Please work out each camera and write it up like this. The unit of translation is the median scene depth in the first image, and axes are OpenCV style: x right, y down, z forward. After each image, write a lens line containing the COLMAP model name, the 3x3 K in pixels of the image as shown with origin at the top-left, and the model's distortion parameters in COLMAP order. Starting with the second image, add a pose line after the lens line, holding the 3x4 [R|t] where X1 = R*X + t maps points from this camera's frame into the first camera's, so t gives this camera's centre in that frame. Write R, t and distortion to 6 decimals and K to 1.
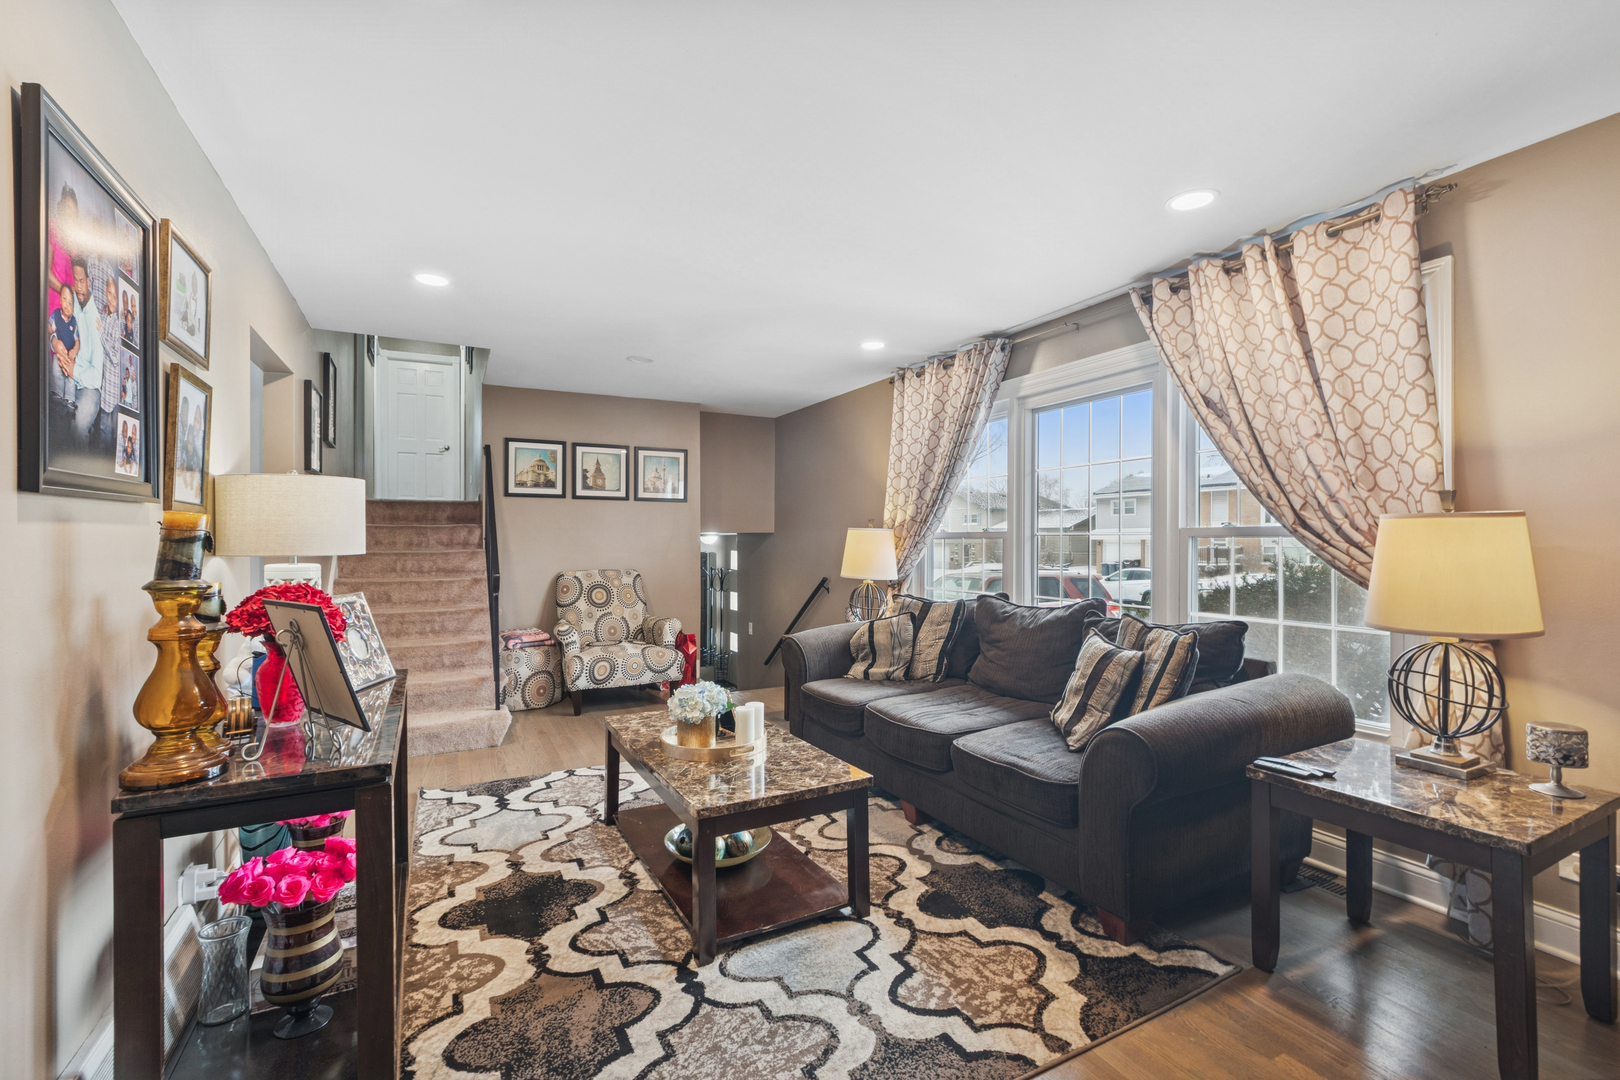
lens RADIAL K [[725.6, 0, 784.6], [0, 725.6, 541.7], [0, 0, 1]] dist [-0.005113, 0.003431]
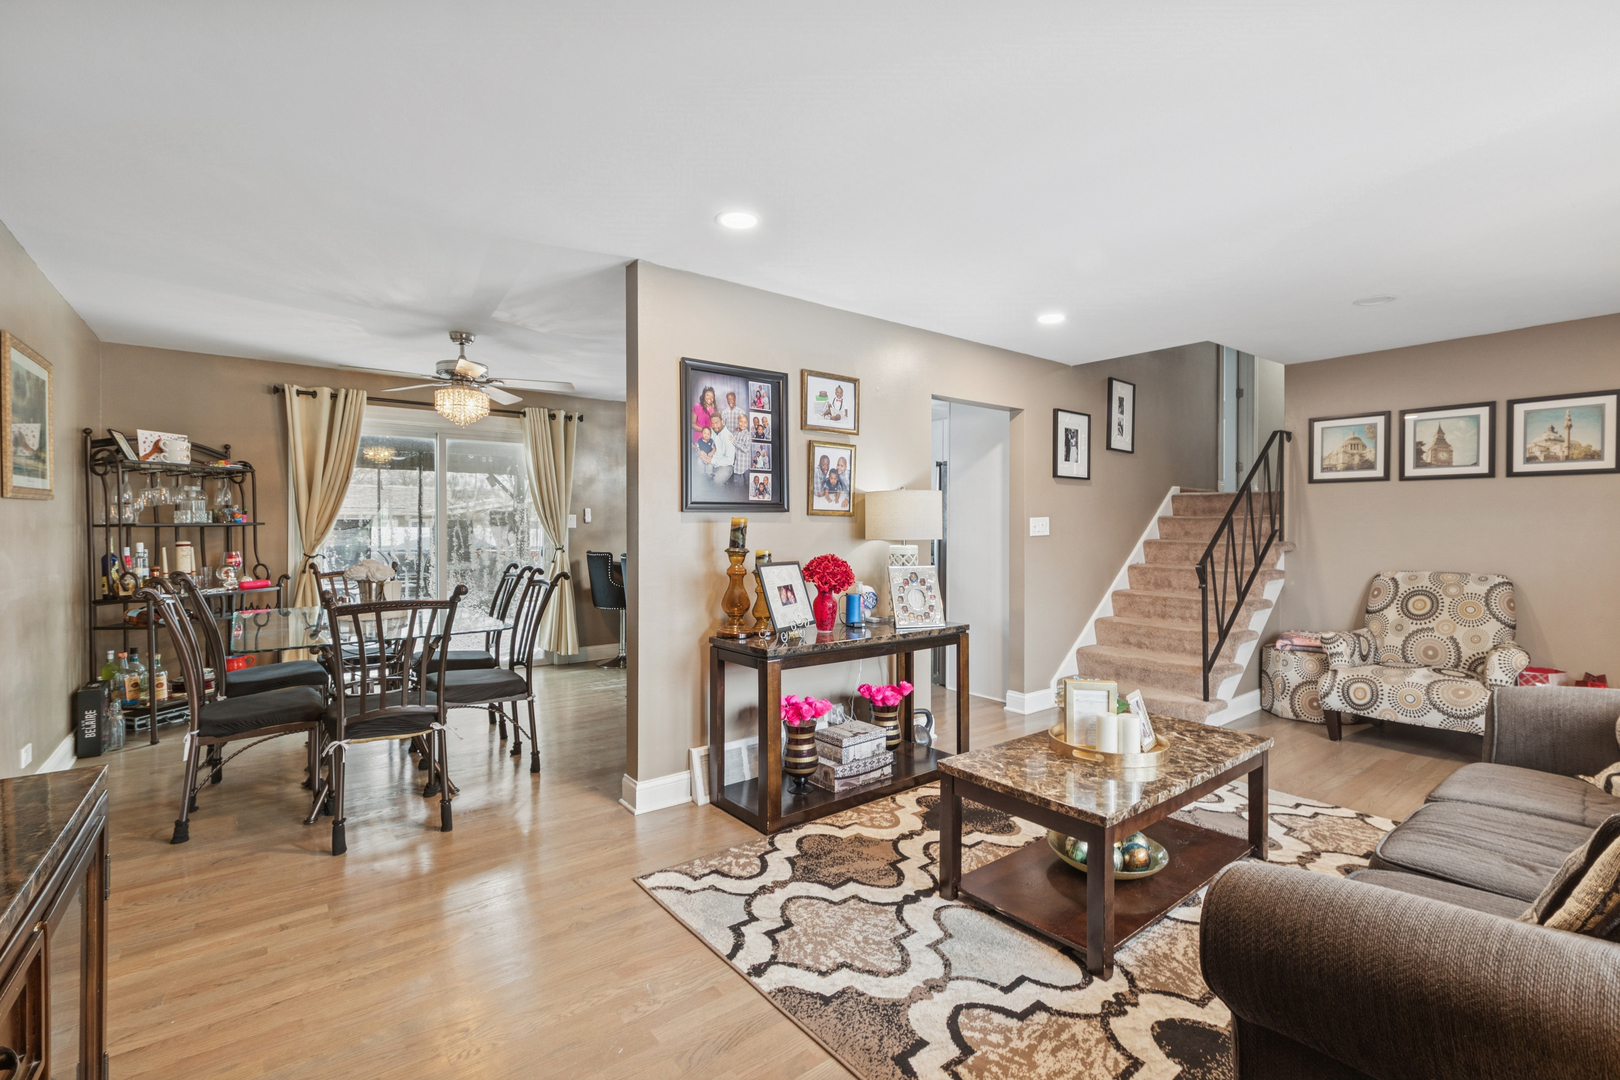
lens RADIAL K [[725.6, 0, 819.7], [0, 725.6, 538.5], [0, 0, 1]] dist [-0.005113, 0.003431]
pose [[0.193787, 0.015412, -0.980923, 0.572254], [-0.006870, 0.999873, 0.014352, -0.004194], [0.981020, 0.003958, 0.193868, 0.337260]]
